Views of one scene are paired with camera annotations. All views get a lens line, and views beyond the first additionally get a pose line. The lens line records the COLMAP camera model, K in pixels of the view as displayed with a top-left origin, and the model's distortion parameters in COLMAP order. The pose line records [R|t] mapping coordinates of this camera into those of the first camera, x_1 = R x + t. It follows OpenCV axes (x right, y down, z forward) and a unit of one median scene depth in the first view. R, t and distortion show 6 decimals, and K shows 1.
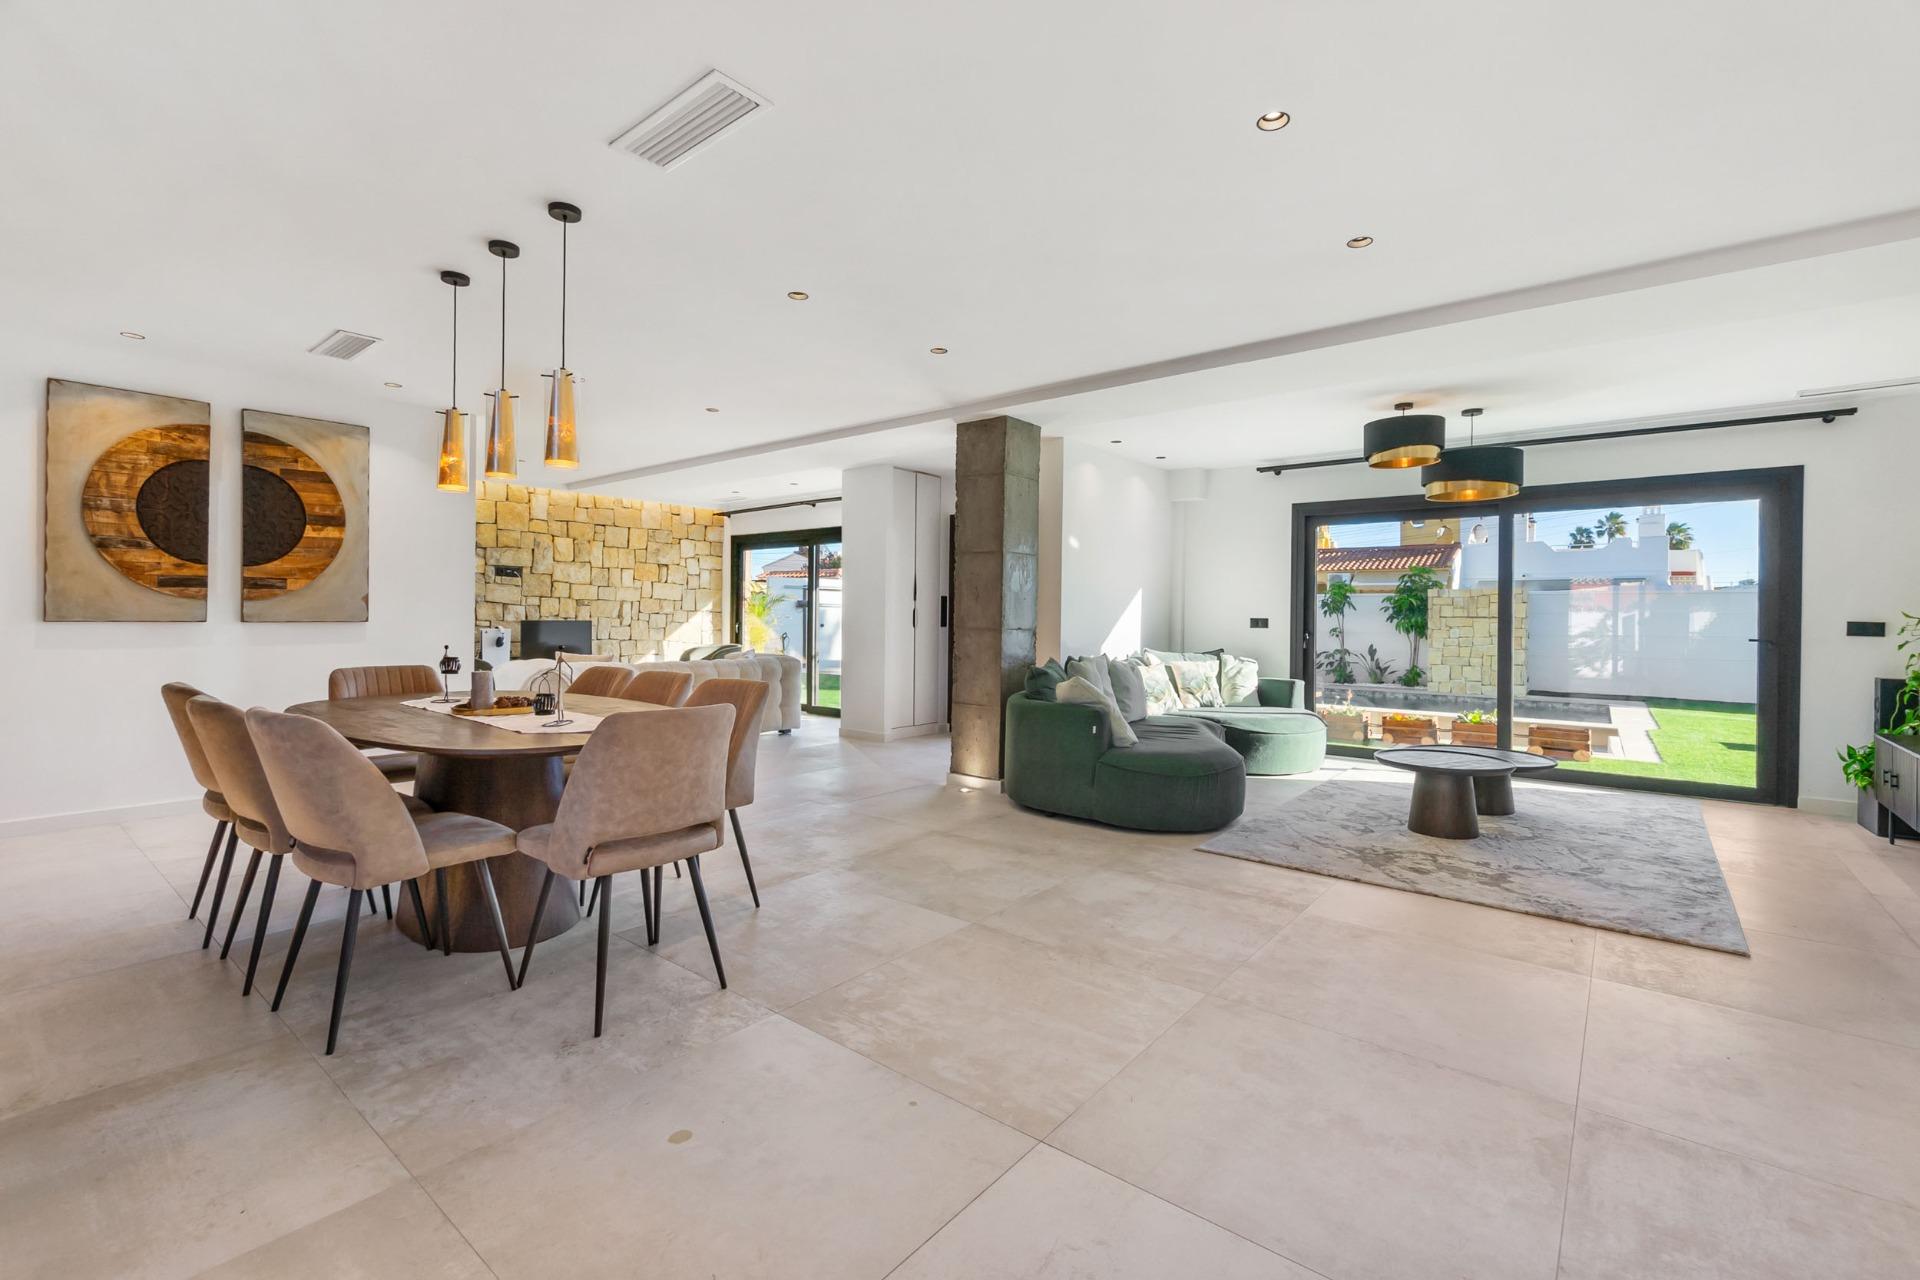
lens RADIAL K [[818.0, 0, 965.7], [0, 818.0, 622.8], [0, 0, 1]] dist [-0.008703, 0.000835]
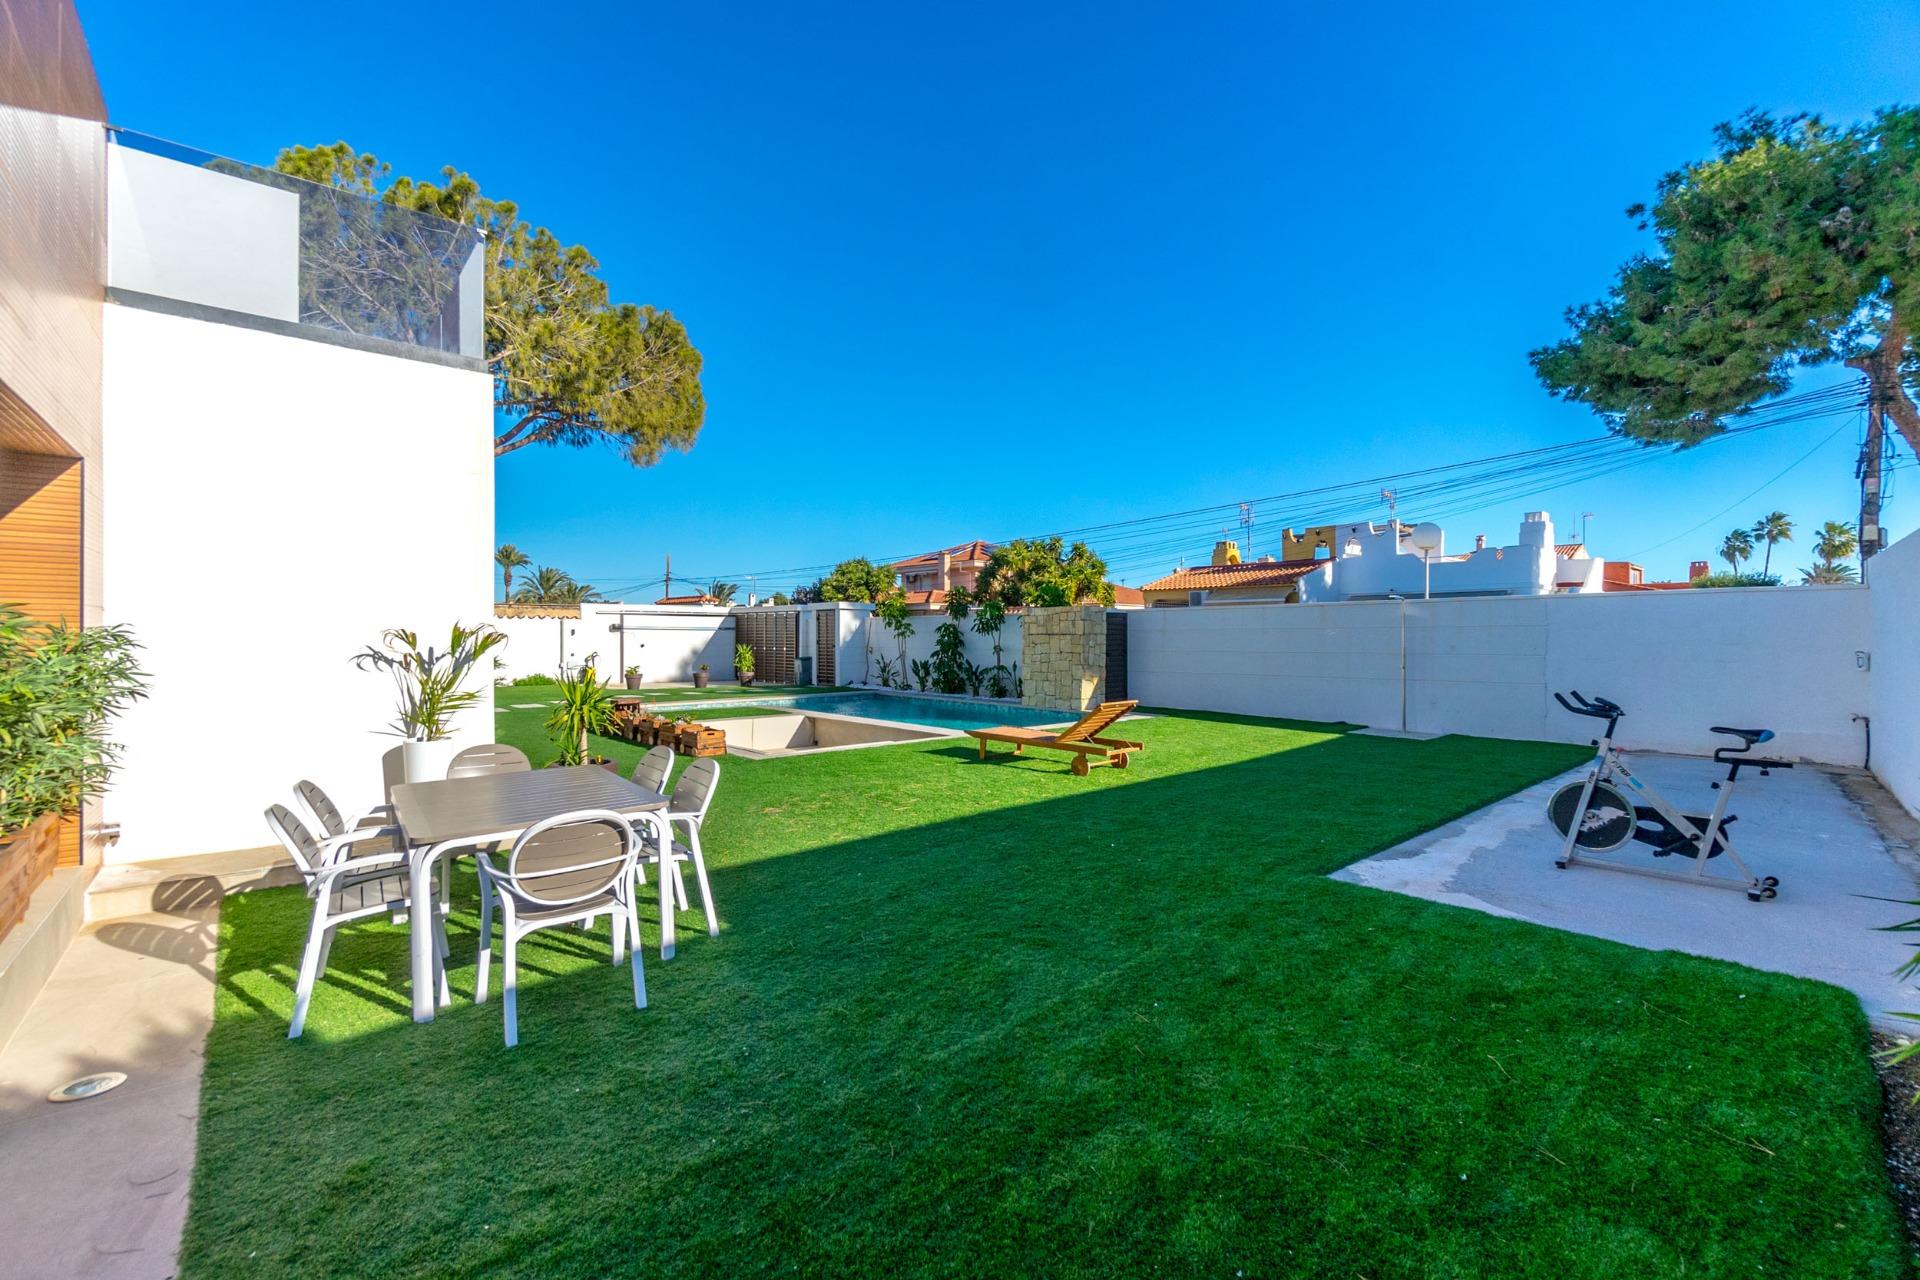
lens RADIAL K [[818.0, 0, 960.1], [0, 818.0, 644.5], [0, 0, 1]] dist [-0.008703, 0.000835]
pose [[0.984459, -0.003980, -0.175568, 1.053178], [0.004209, 0.999991, 0.000933, 0.007528], [0.175563, -0.001657, 0.984467, -0.074173]]
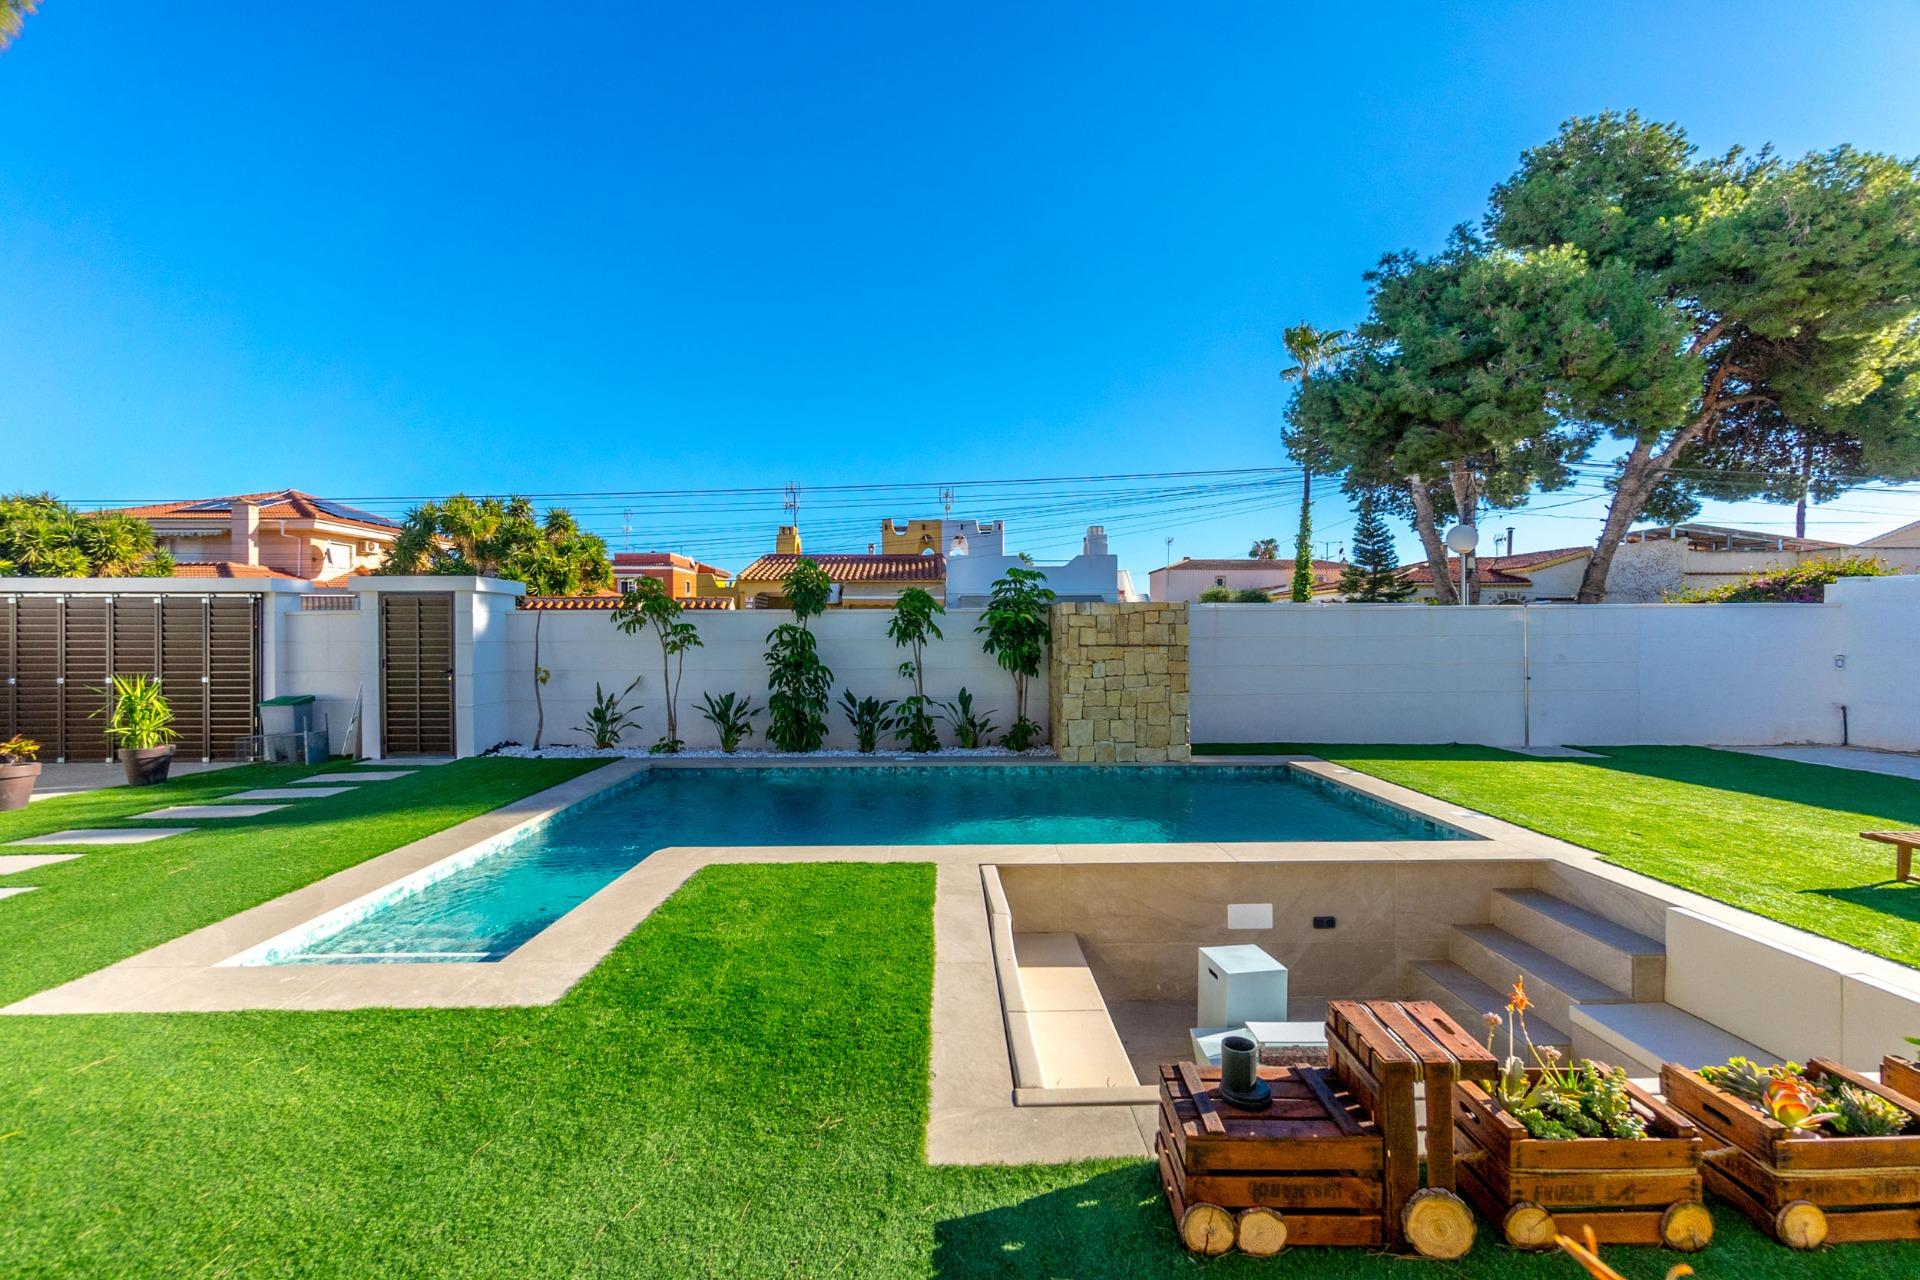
lens RADIAL K [[818.0, 0, 966.9], [0, 818.0, 629.6], [0, 0, 1]] dist [-0.008703, 0.000835]
pose [[0.776539, -0.008627, 0.630010, 0.166554], [0.013890, 0.999898, -0.003429, -0.028521], [-0.629916, 0.011414, 0.776579, 0.862016]]
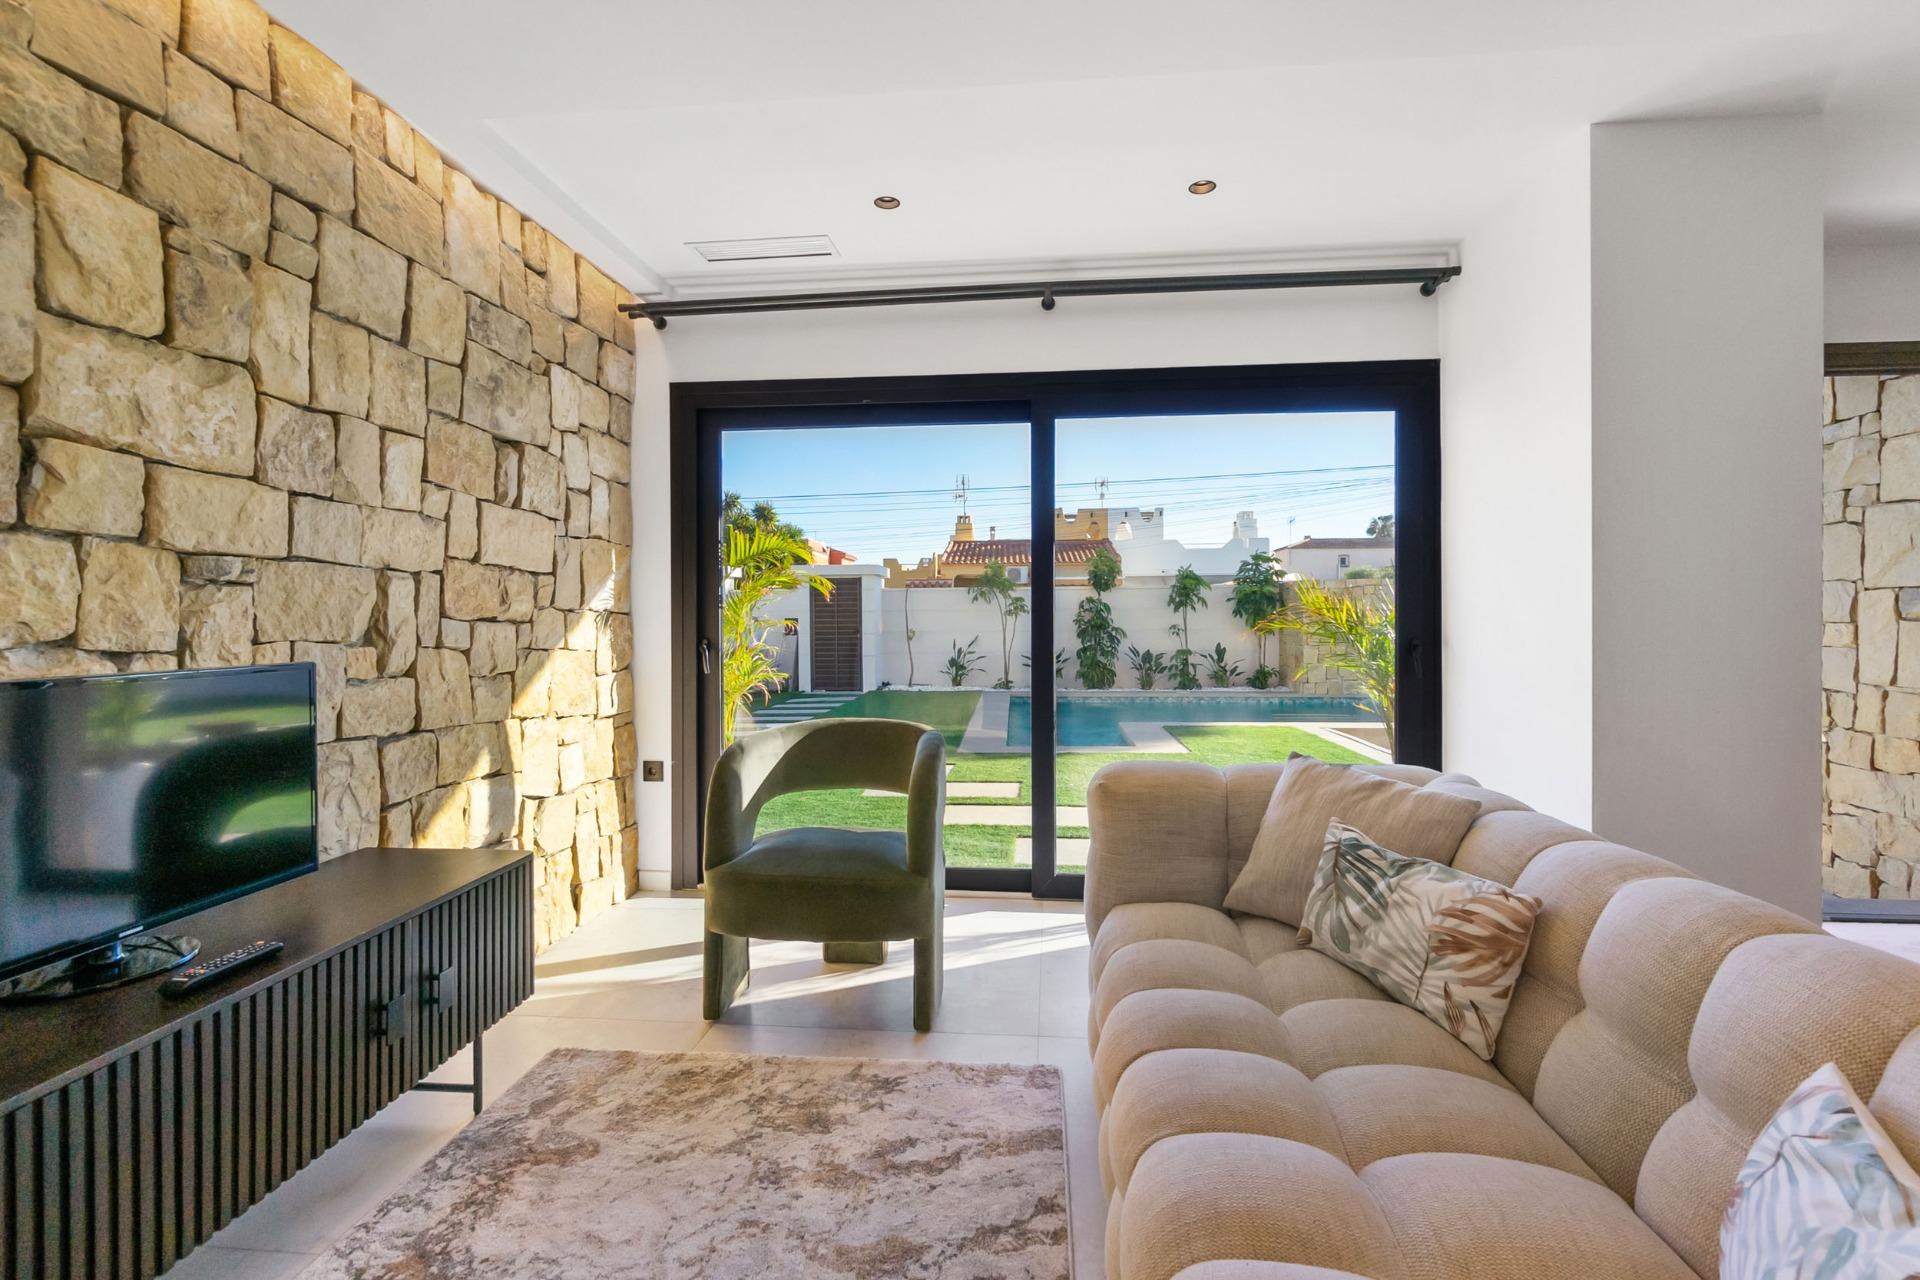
lens RADIAL K [[847.5, 0, 960.6], [0, 847.5, 635.0], [0, 0, 1]] dist [-0.002170, -0.002309]
pose [[0.838500, -0.025336, 0.544313, -0.392483], [0.016512, 0.999641, 0.021095, -0.009575], [-0.544652, -0.008700, 0.838617, 0.670809]]
